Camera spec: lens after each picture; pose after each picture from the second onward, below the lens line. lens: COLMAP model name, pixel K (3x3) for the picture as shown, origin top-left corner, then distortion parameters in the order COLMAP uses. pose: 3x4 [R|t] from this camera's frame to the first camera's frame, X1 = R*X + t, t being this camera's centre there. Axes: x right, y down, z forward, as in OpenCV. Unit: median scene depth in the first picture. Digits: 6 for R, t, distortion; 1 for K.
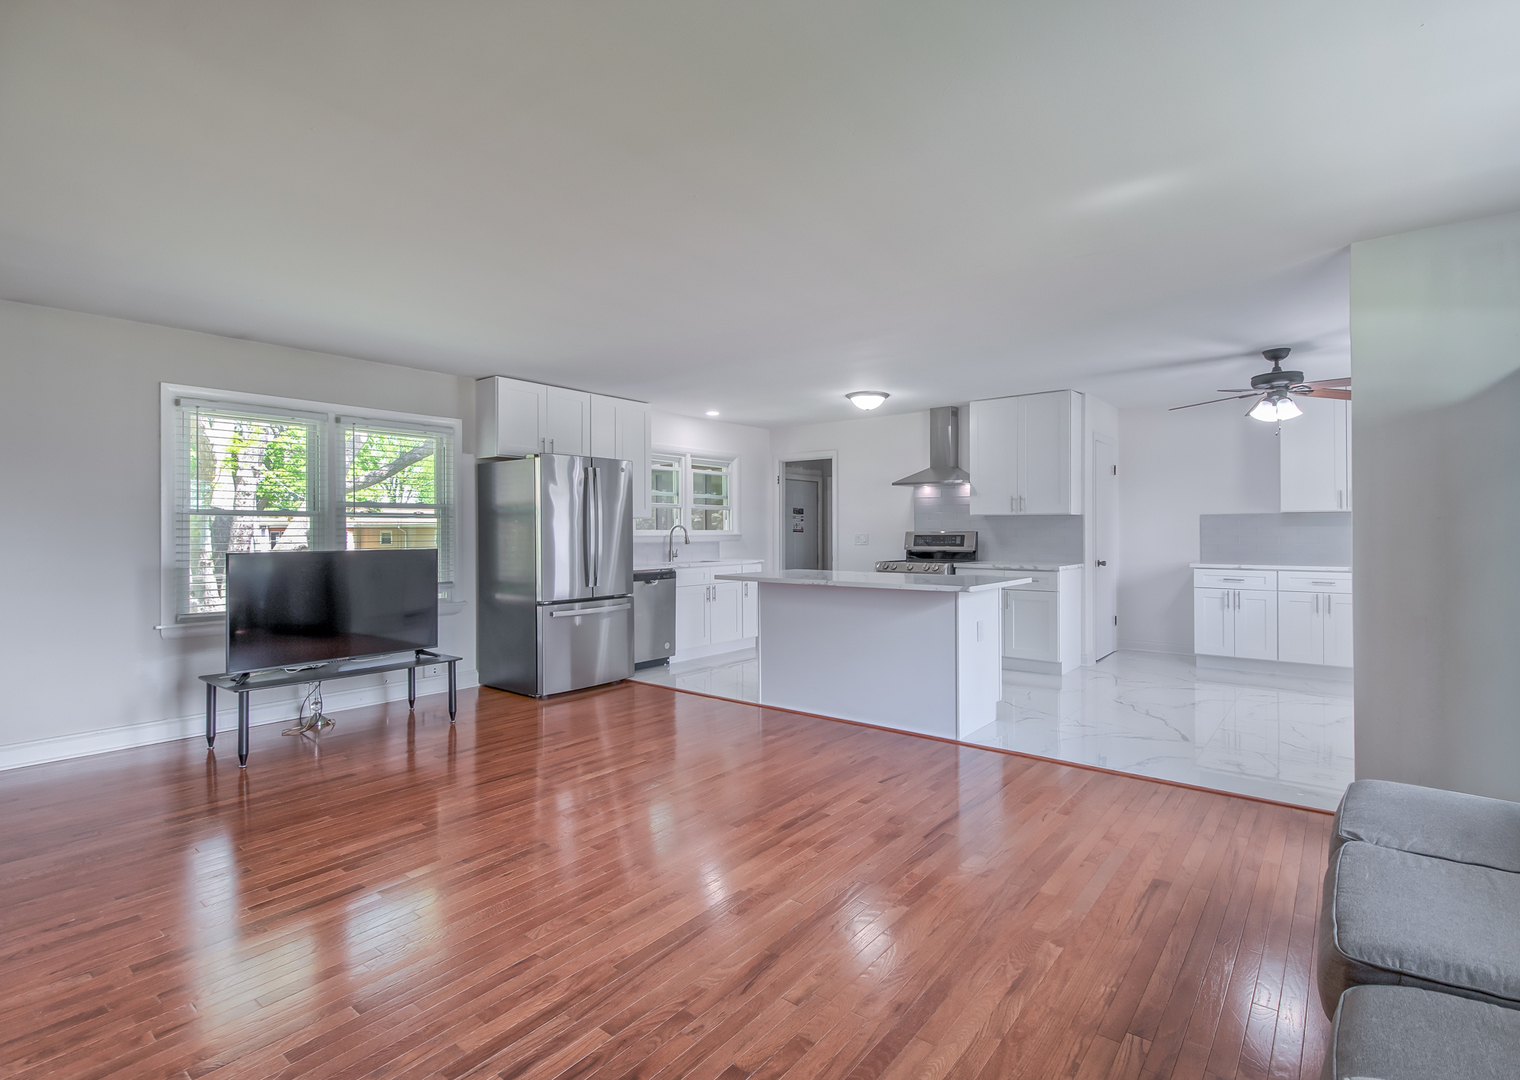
lens RADIAL K [[803.0, 0, 760.0], [0, 803.0, 540.0], [0, 0, 1]] dist [-0.000939, -0.000134]
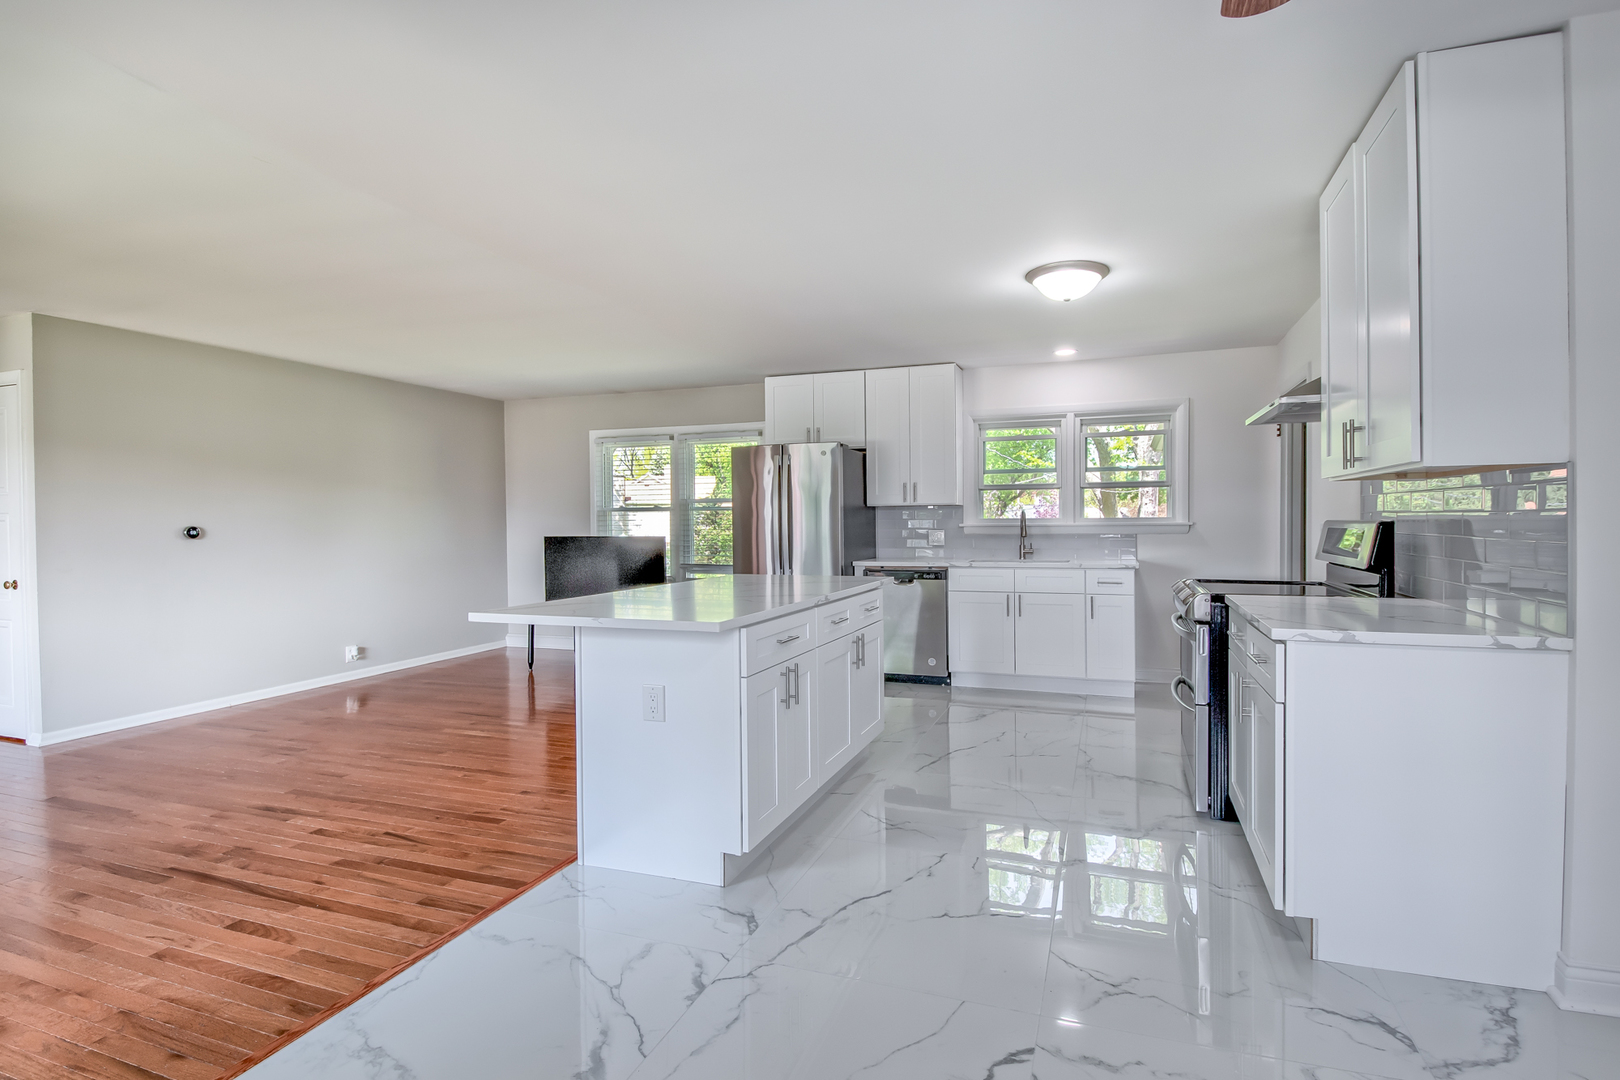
lens RADIAL K [[740.7, 0, 810.0], [0, 740.7, 540.0], [0, 0, 1]] dist [-0.002239, -0.000652]
pose [[0.303508, 0.027502, -0.952432, 0.774371], [-0.000895, 0.999591, 0.028579, -0.017762], [0.952828, -0.007822, 0.303409, 0.917514]]
